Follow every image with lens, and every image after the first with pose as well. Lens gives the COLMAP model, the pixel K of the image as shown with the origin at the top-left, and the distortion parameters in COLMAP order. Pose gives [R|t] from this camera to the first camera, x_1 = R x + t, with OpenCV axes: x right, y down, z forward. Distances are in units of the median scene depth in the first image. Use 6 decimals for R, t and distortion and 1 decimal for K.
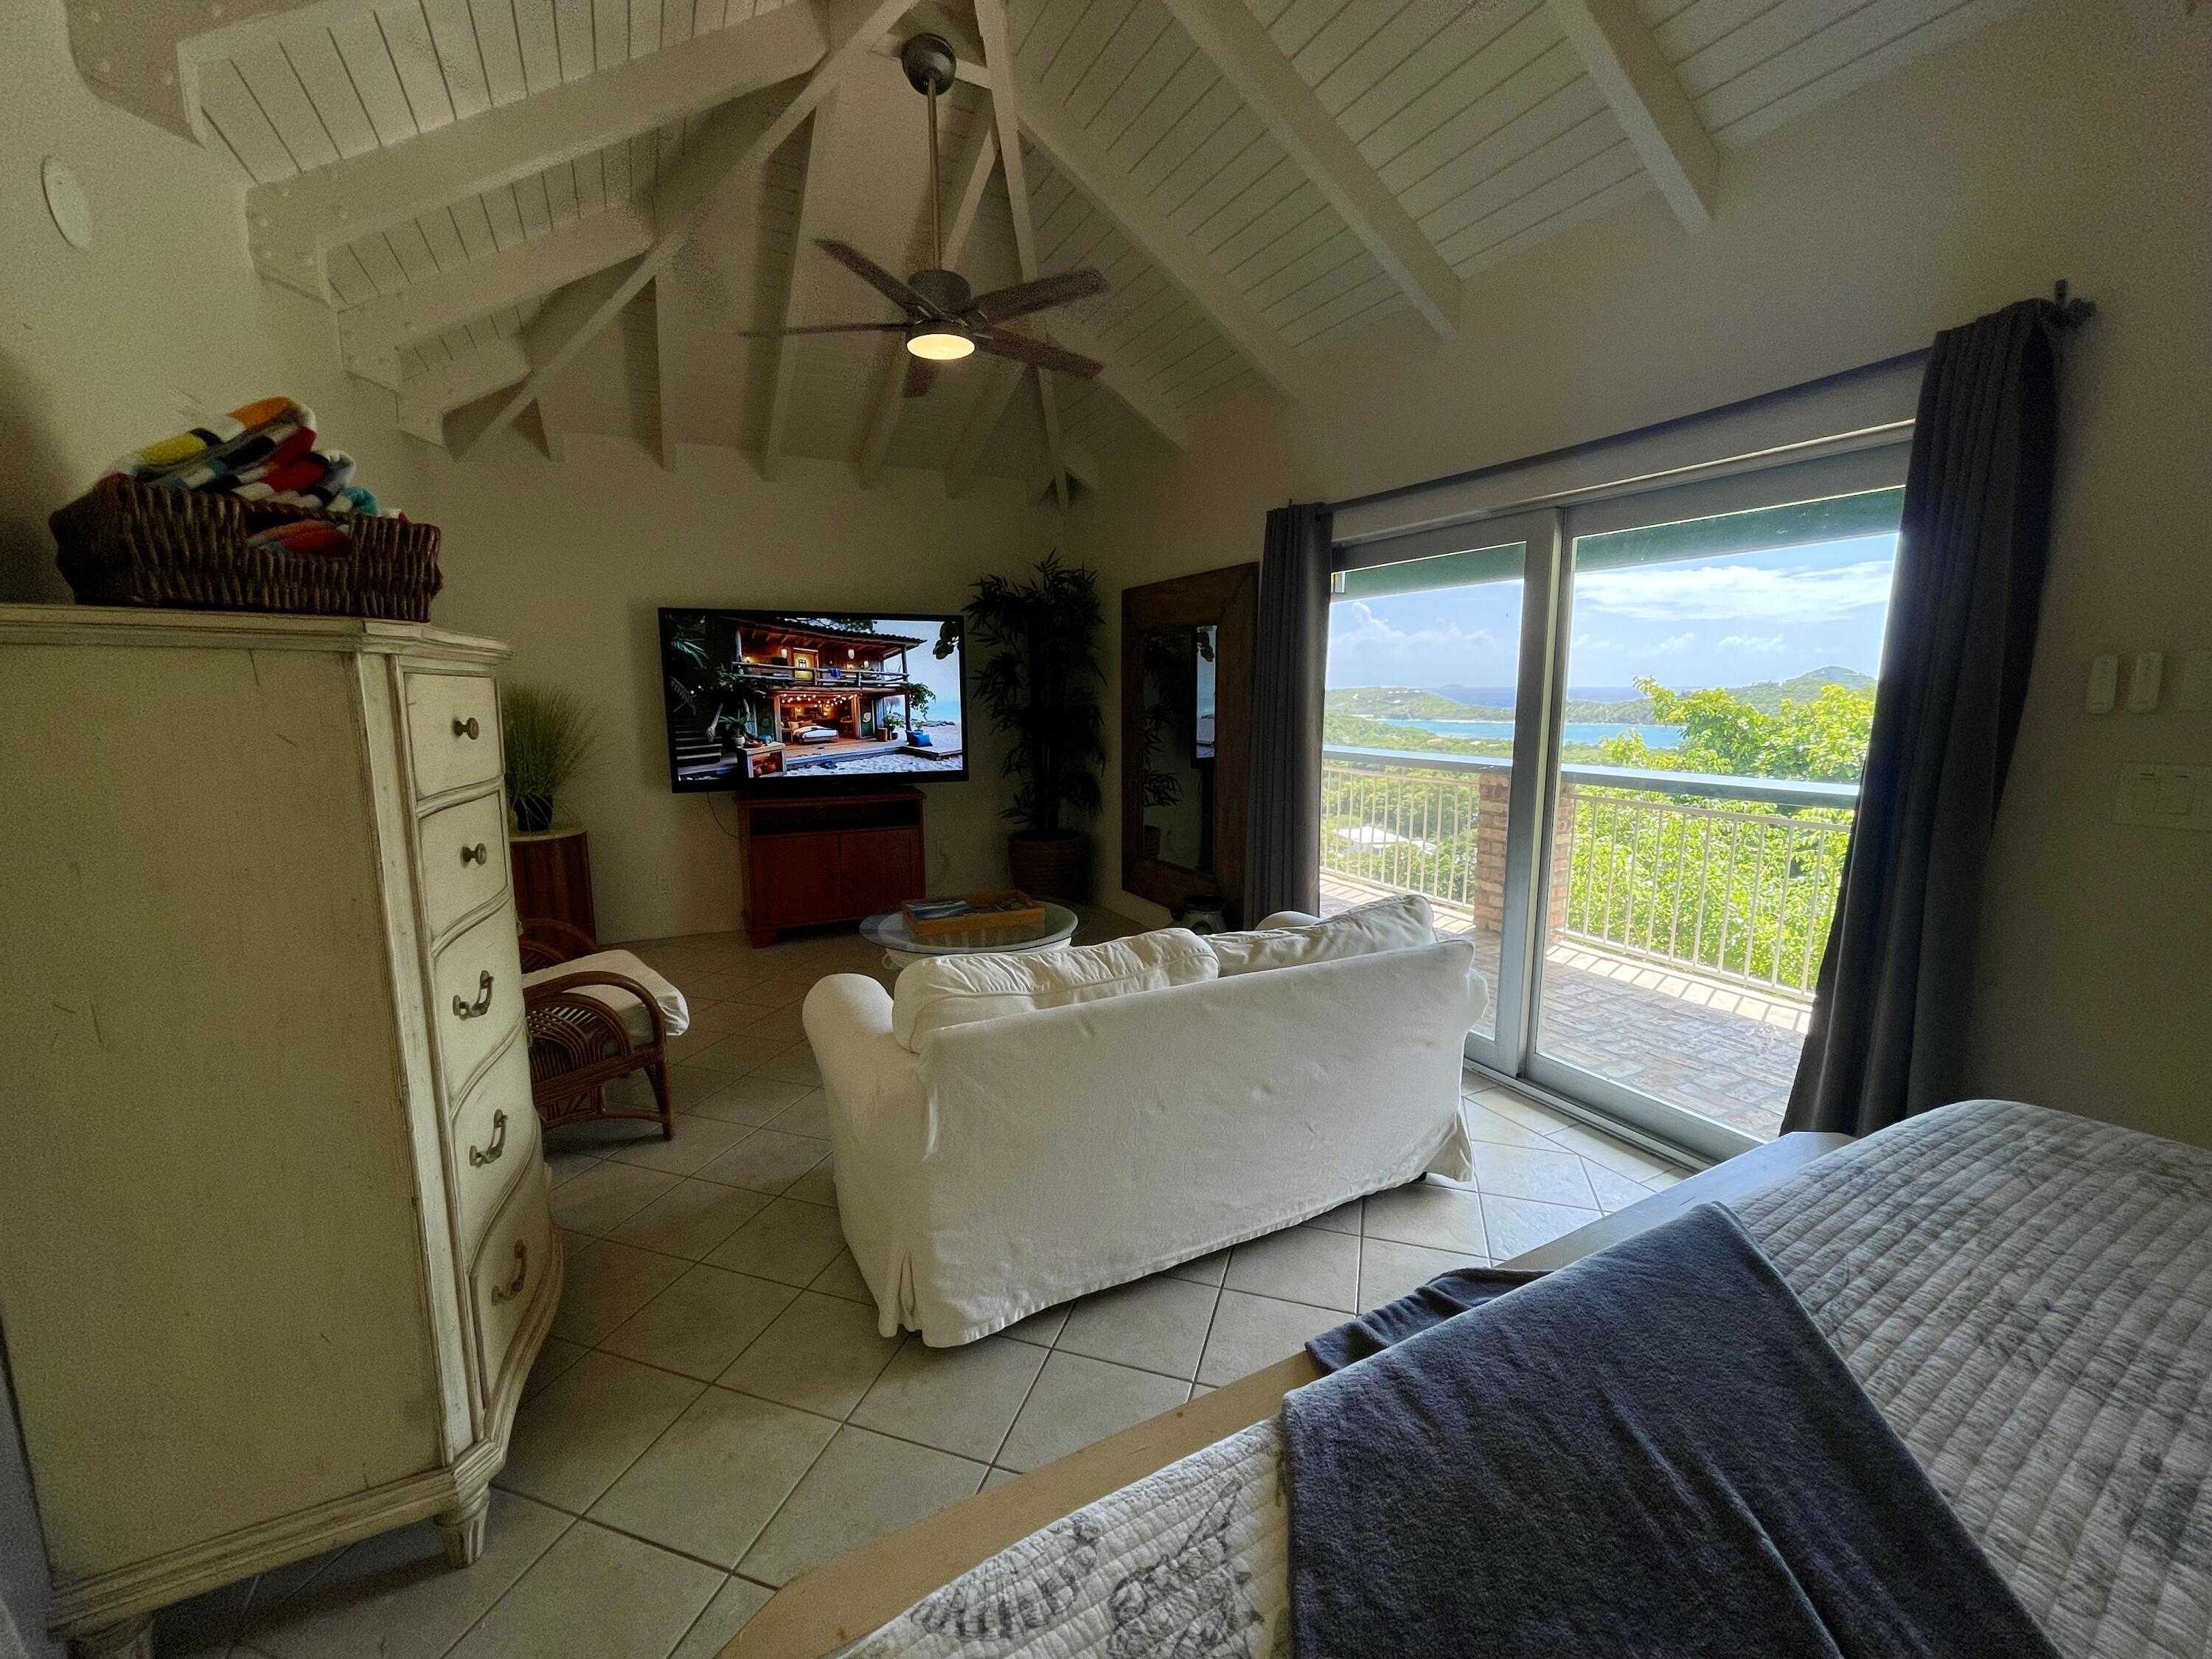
lens RADIAL K [[895.2, 0, 1113.9], [0, 895.2, 833.6], [0, 0, 1]] dist [0.002078, -0.000771]
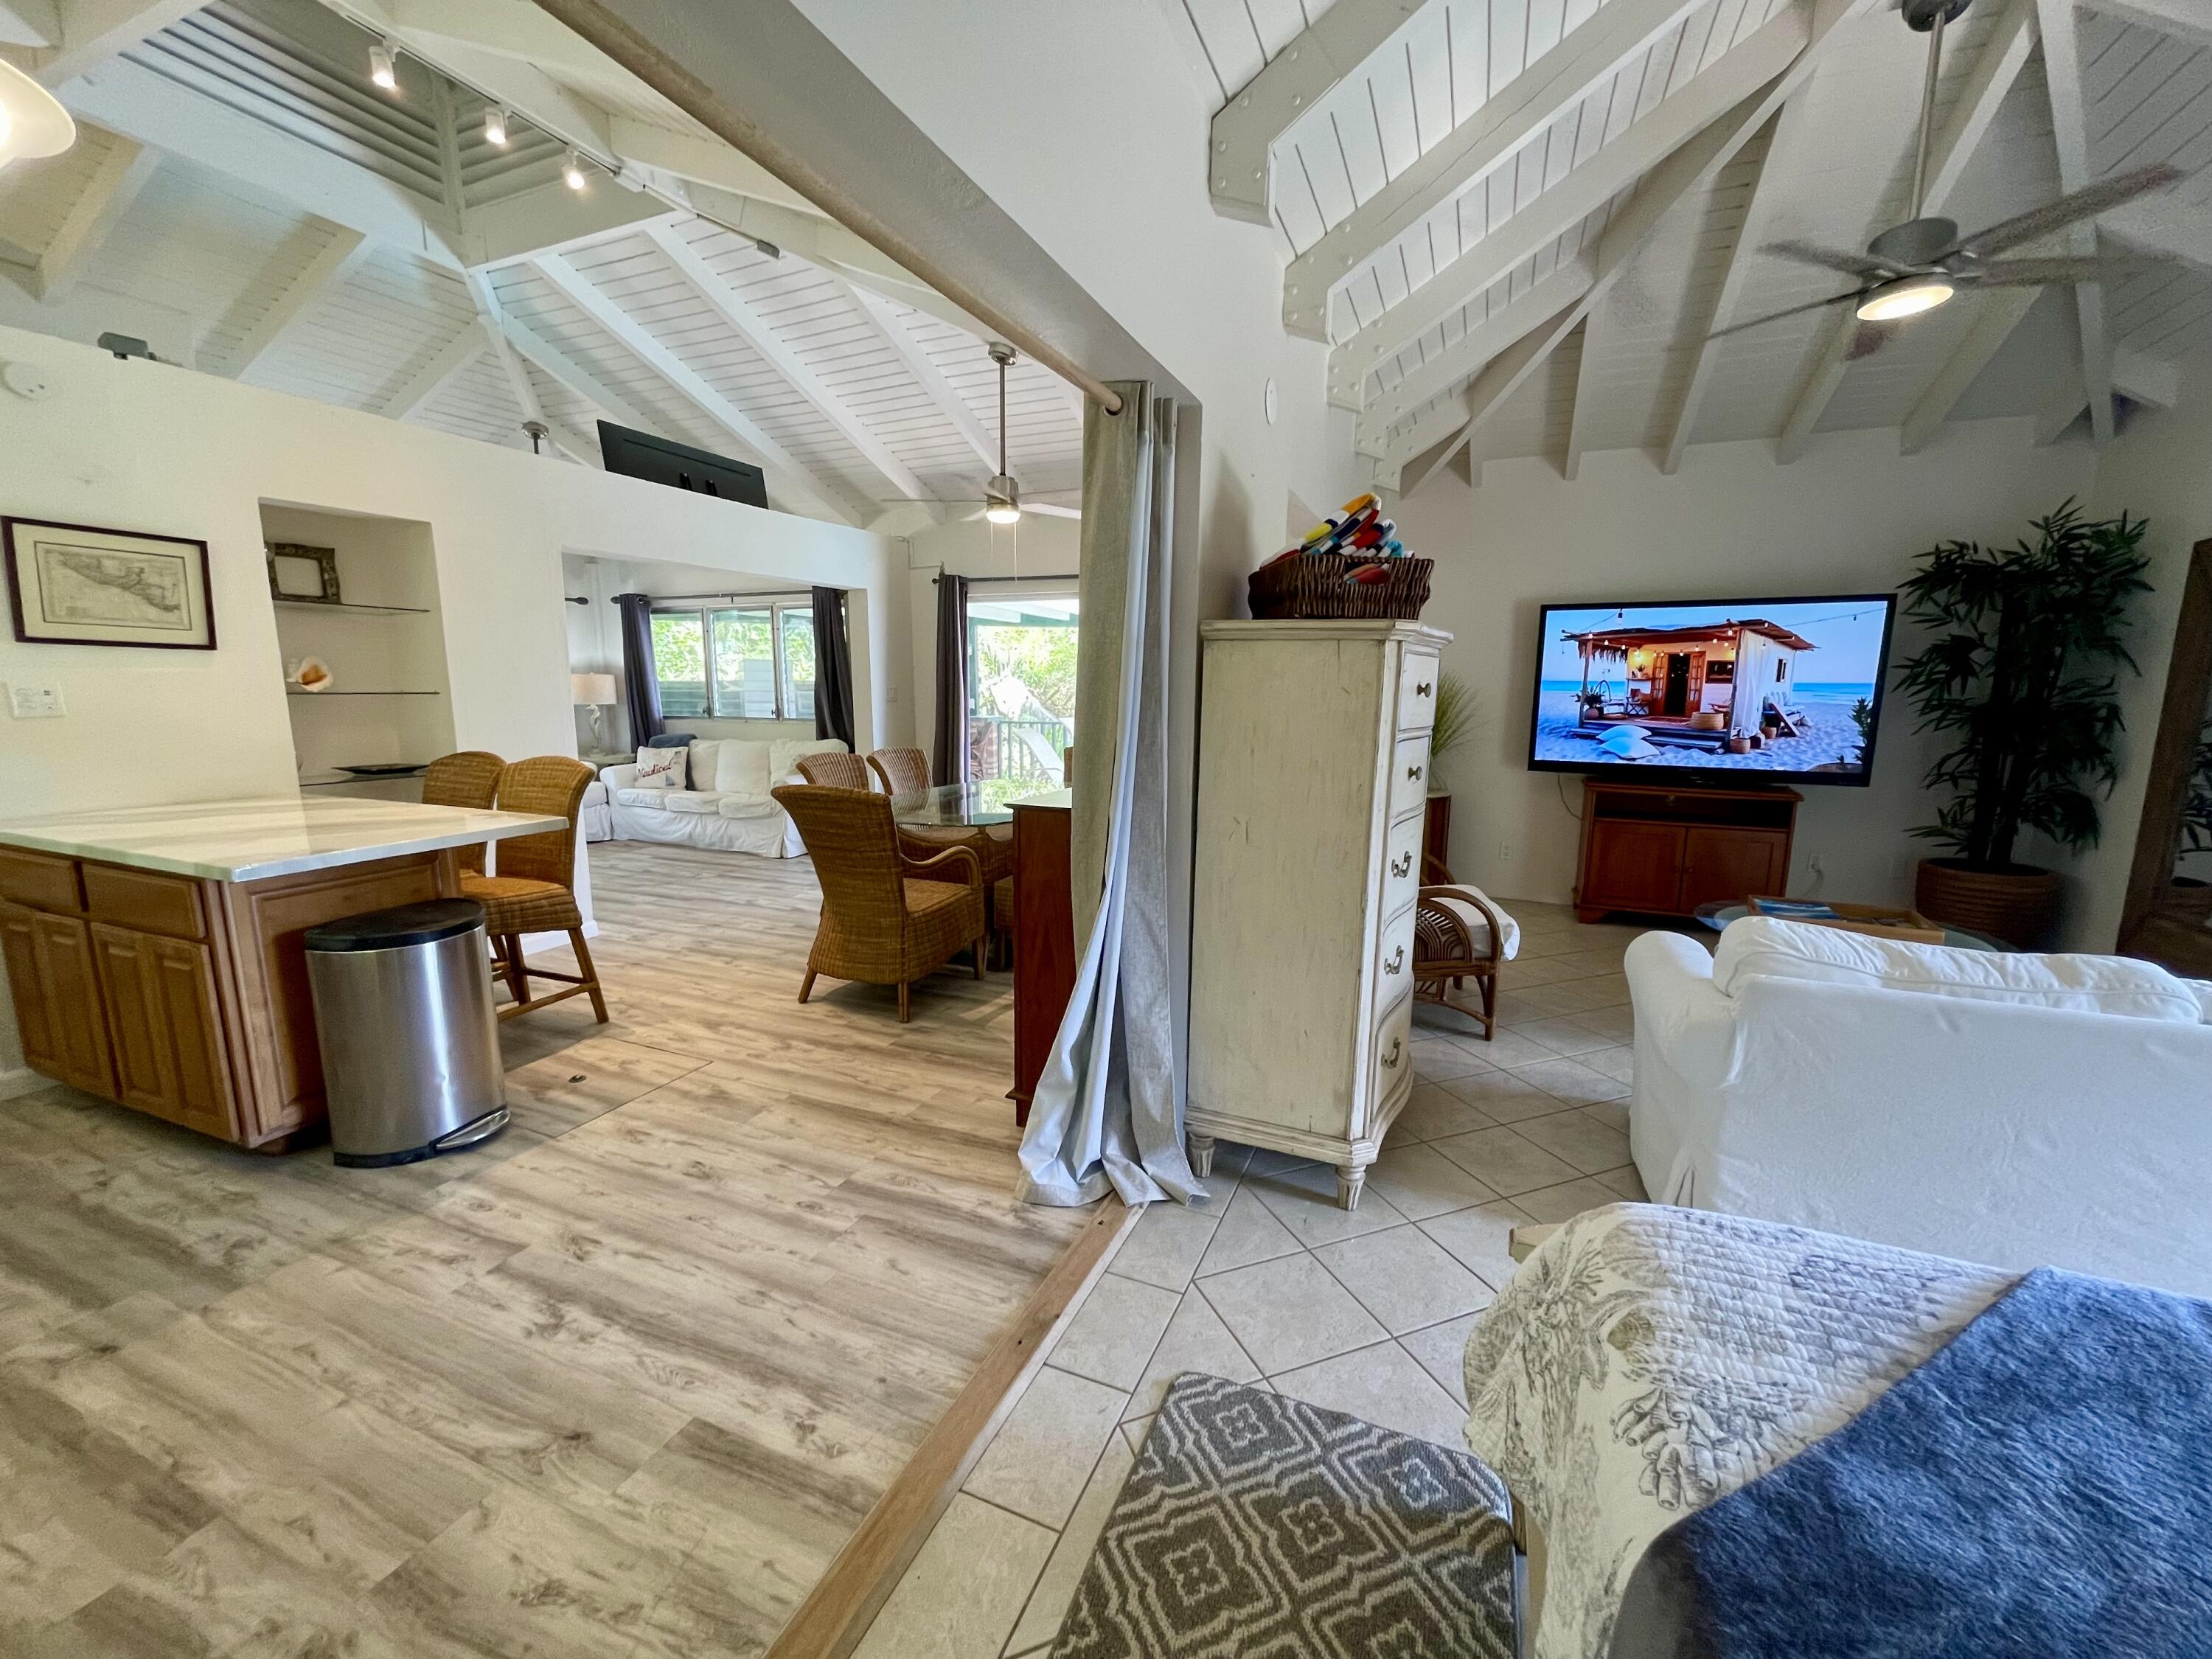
lens RADIAL K [[895.2, 0, 1108.0], [0, 895.2, 825.1], [0, 0, 1]] dist [0.002078, -0.000771]
pose [[0.632290, 0.128728, -0.763962, 0.073725], [-0.133780, 0.989428, 0.055997, 0.054077], [0.763094, 0.066796, 0.642827, -0.210054]]
